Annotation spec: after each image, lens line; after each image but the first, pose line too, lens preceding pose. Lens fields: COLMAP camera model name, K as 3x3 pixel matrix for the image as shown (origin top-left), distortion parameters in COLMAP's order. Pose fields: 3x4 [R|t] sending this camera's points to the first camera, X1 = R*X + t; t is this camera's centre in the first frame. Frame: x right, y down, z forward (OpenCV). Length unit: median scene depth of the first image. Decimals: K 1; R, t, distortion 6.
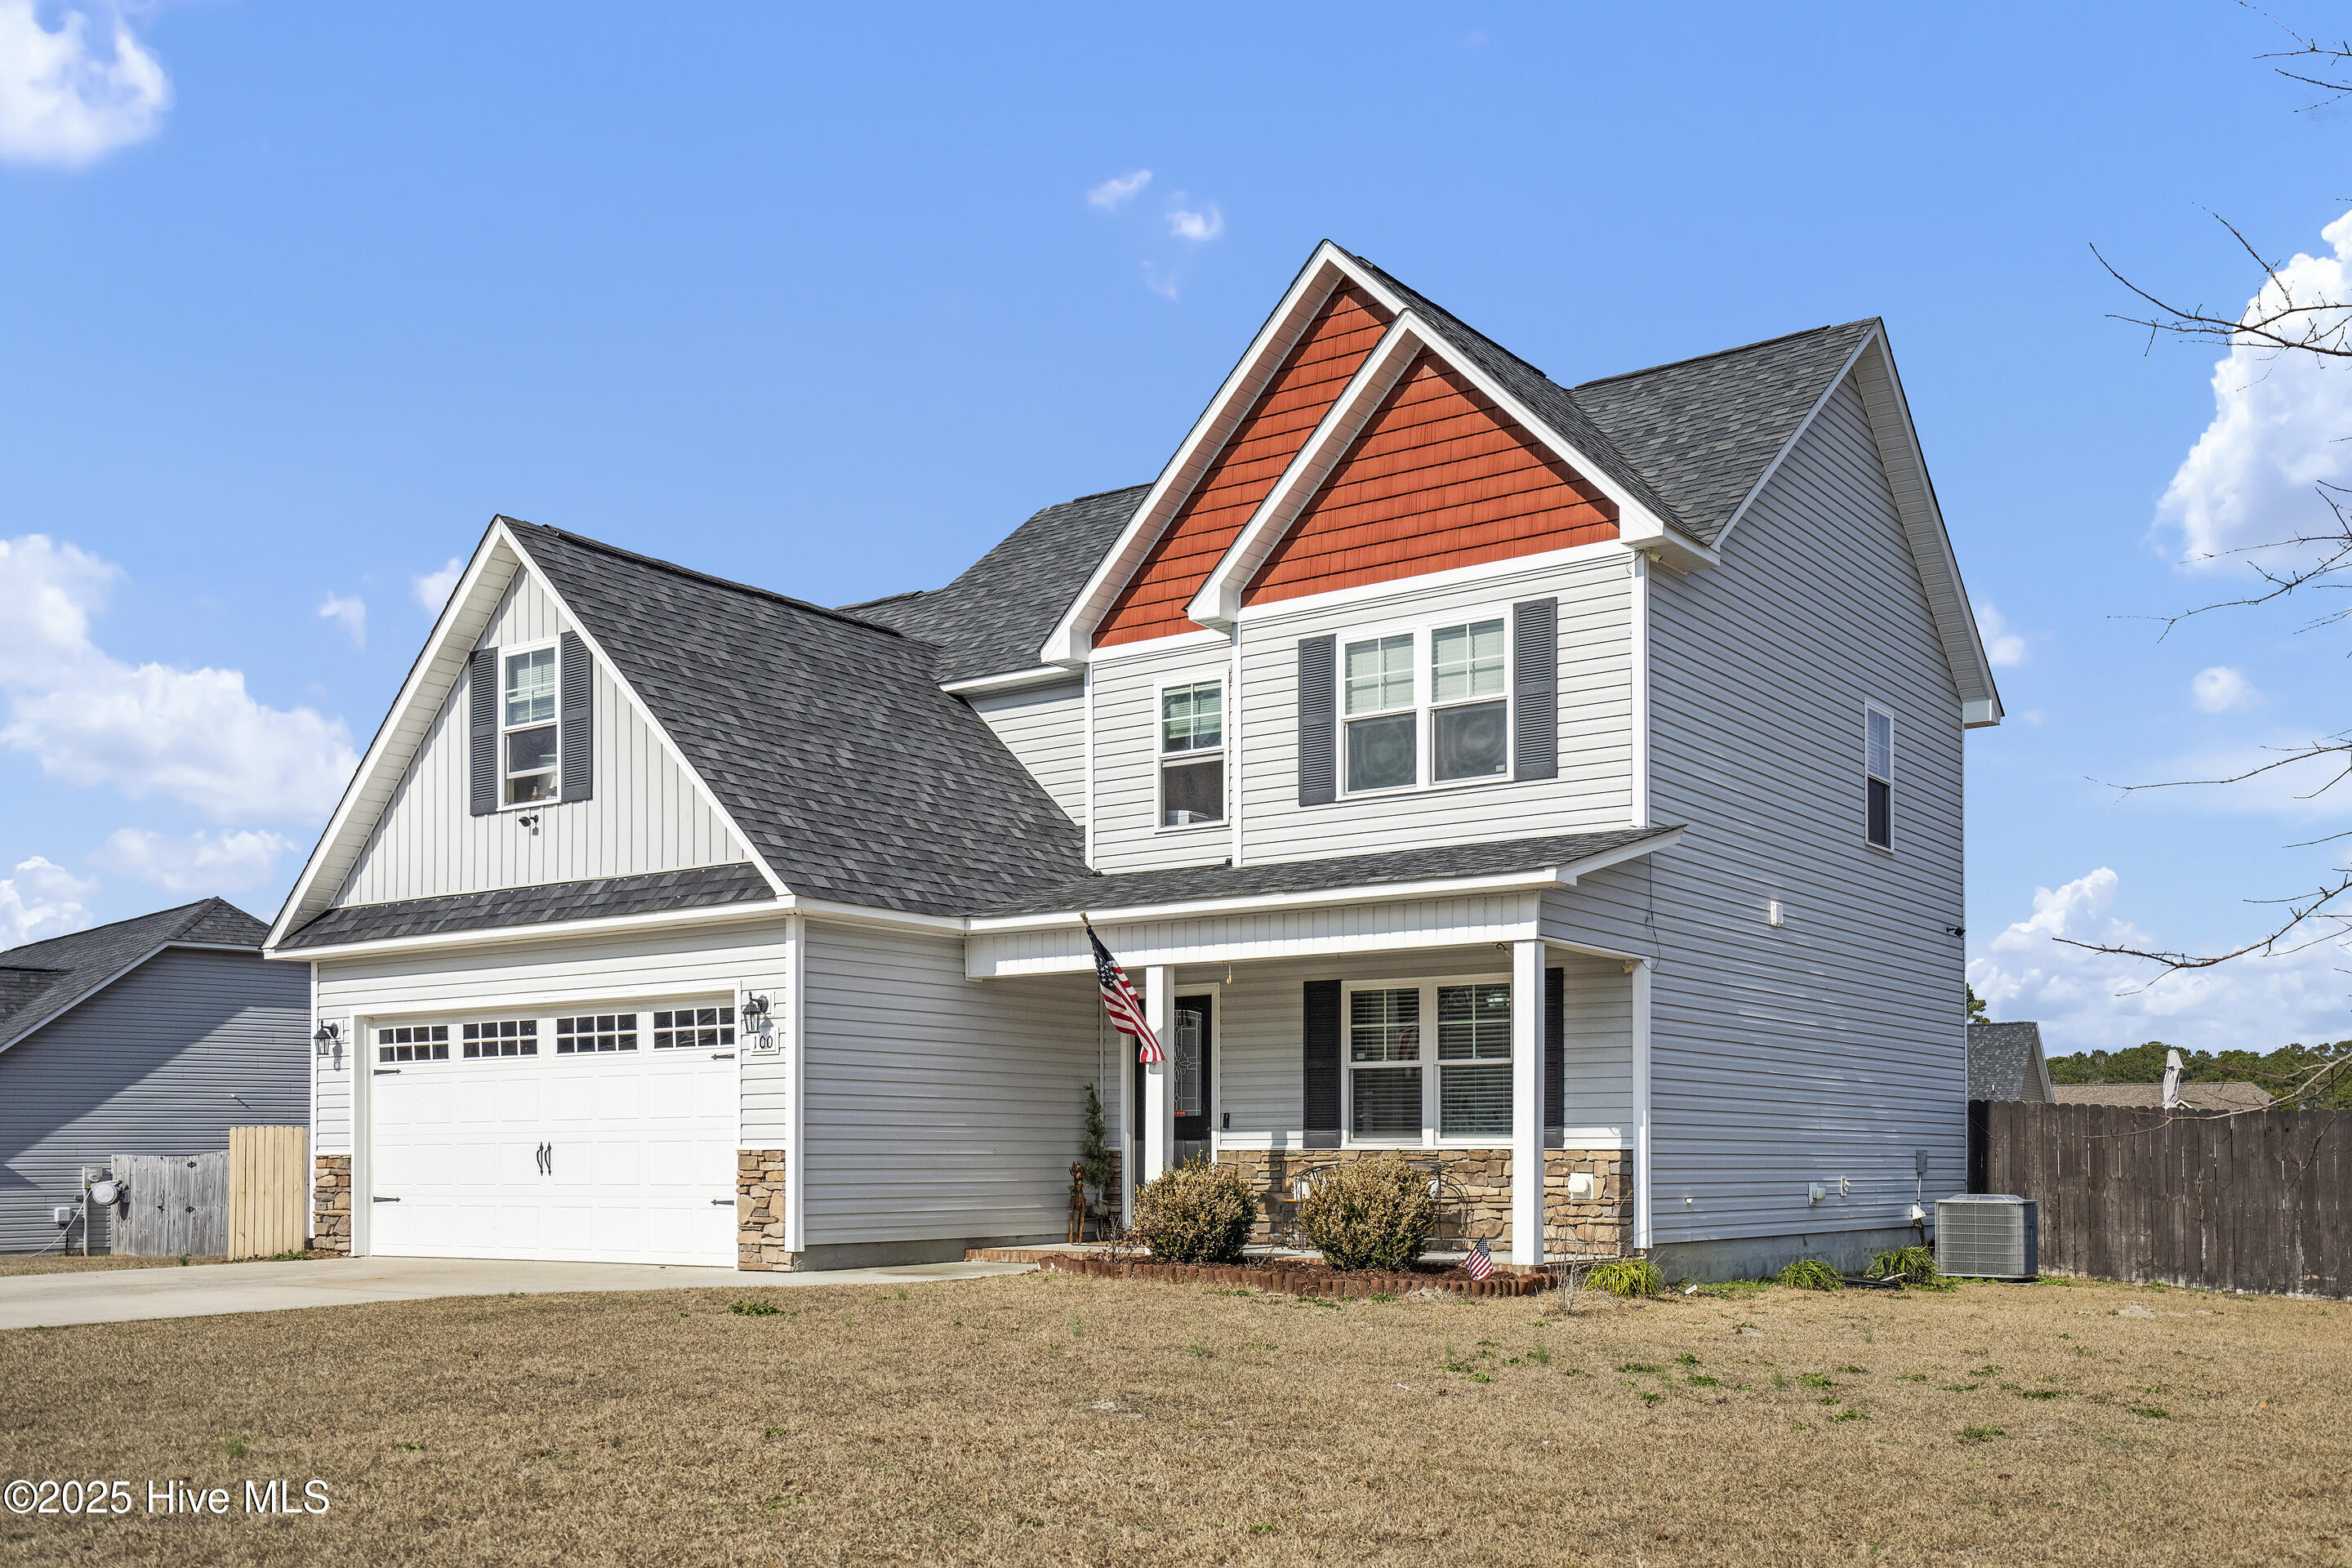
lens RADIAL K [[2213.7, 0, 1248.8], [0, 2213.7, 1047.9], [0, 0, 1]] dist [0.116845, 0.000000]
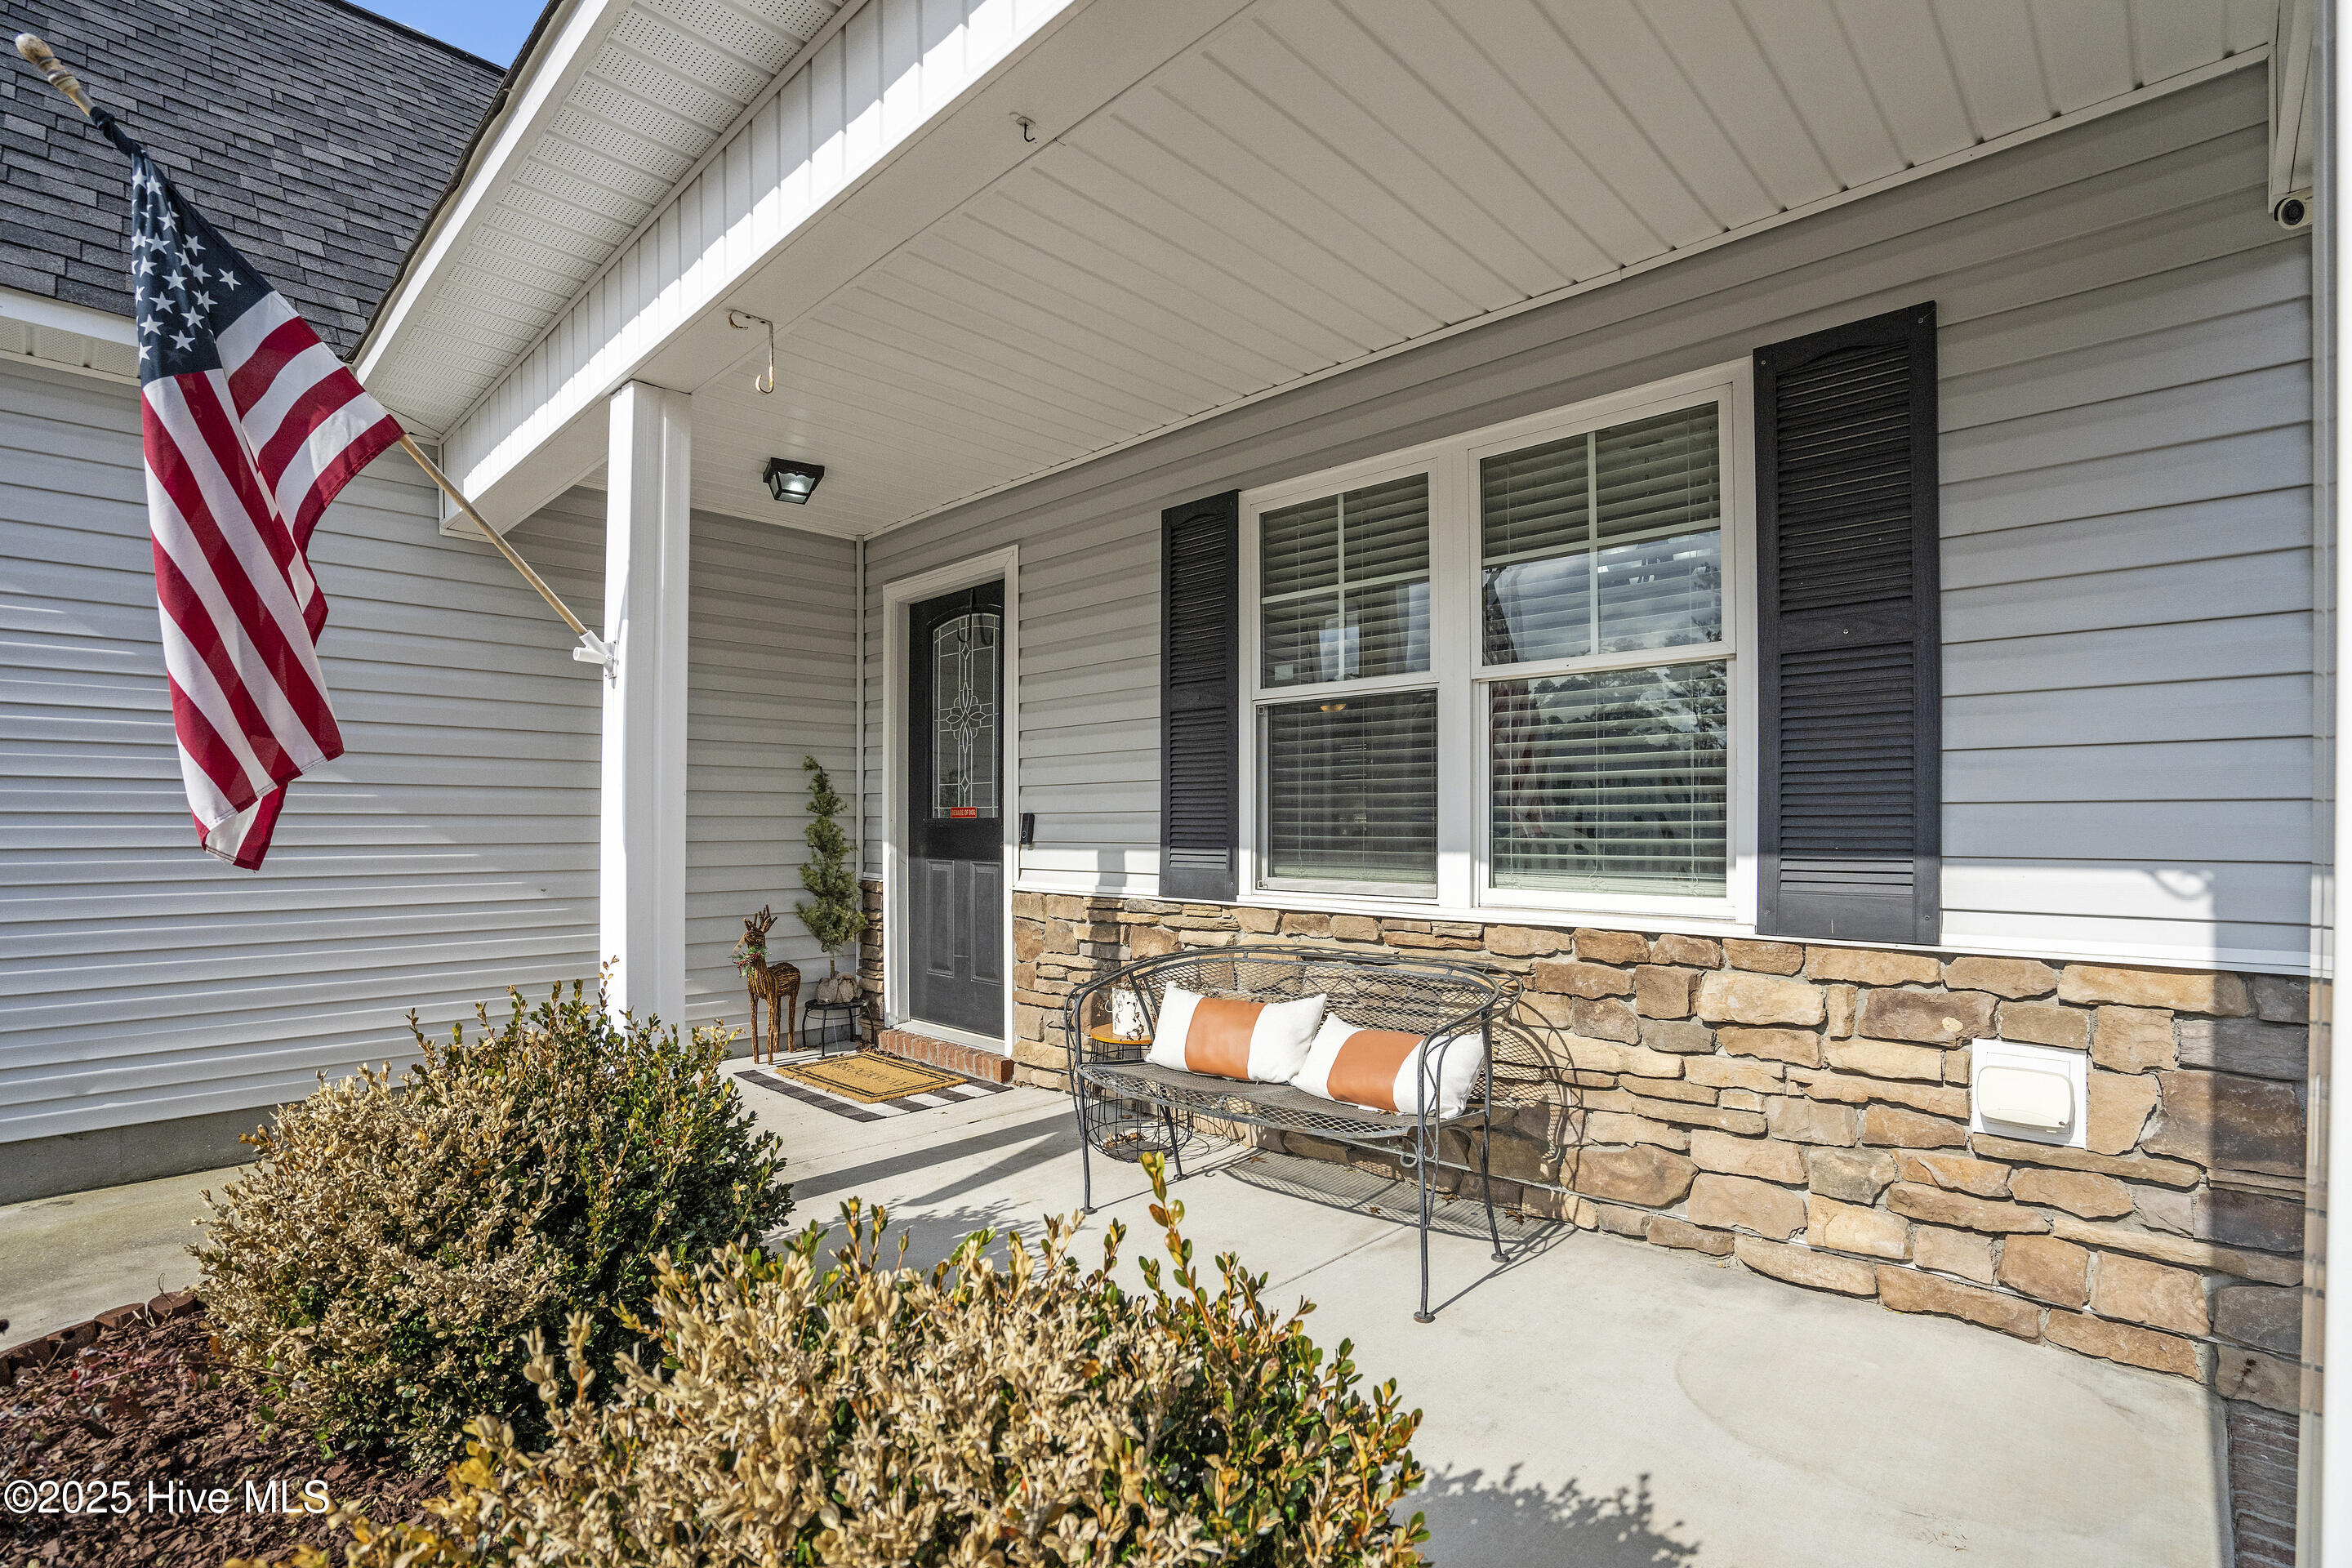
lens RADIAL K [[1149.3, 0, 1173.0], [0, 1149.3, 804.1], [0, 0, 1]] dist [-0.003174, 0.003130]
pose [[0.983520, -0.004777, -0.180735, 0.068646], [0.011346, 0.999311, 0.035328, 0.019993], [0.180442, -0.036797, 0.982897, 0.791826]]
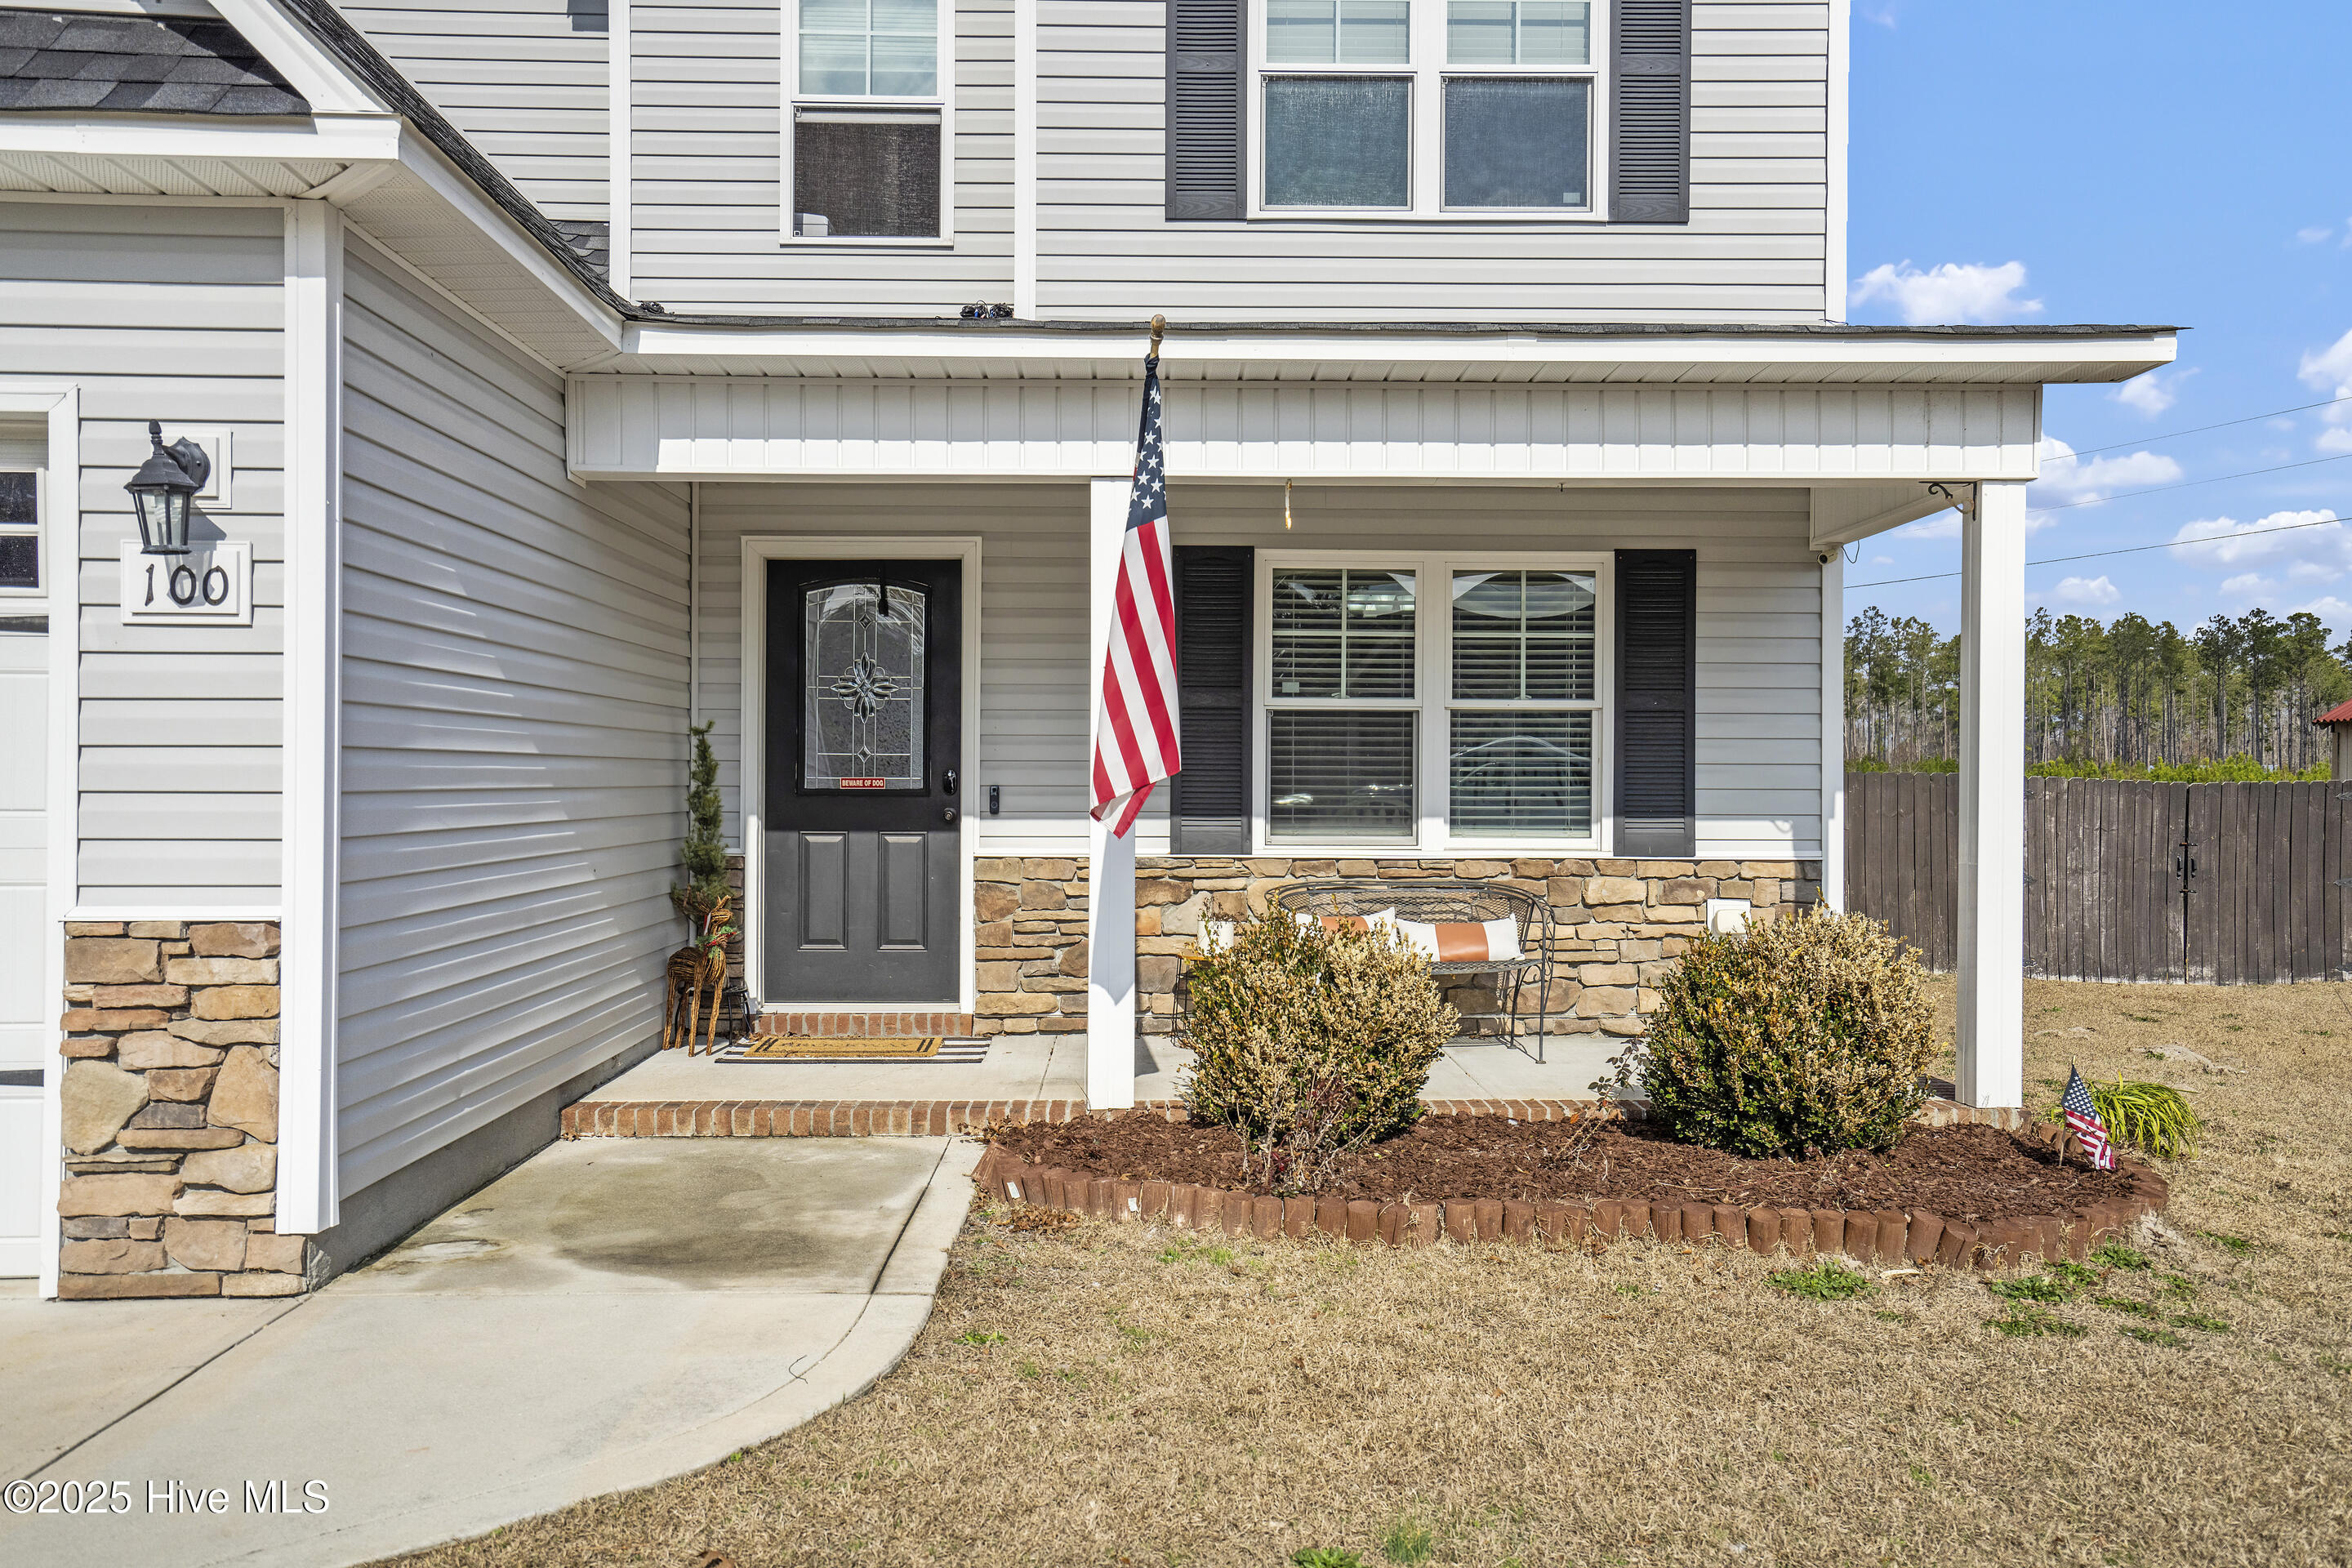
lens RADIAL K [[1864.2, 0, 1259.8], [0, 1864.2, 756.4], [0, 0, 1]] dist [0.021294, 0.020627]
pose [[0.815622, 0.012091, 0.578459, -0.225555], [-0.035084, 0.998975, 0.028589, 0.007998], [-0.577520, -0.043612, 0.815211, 0.625274]]
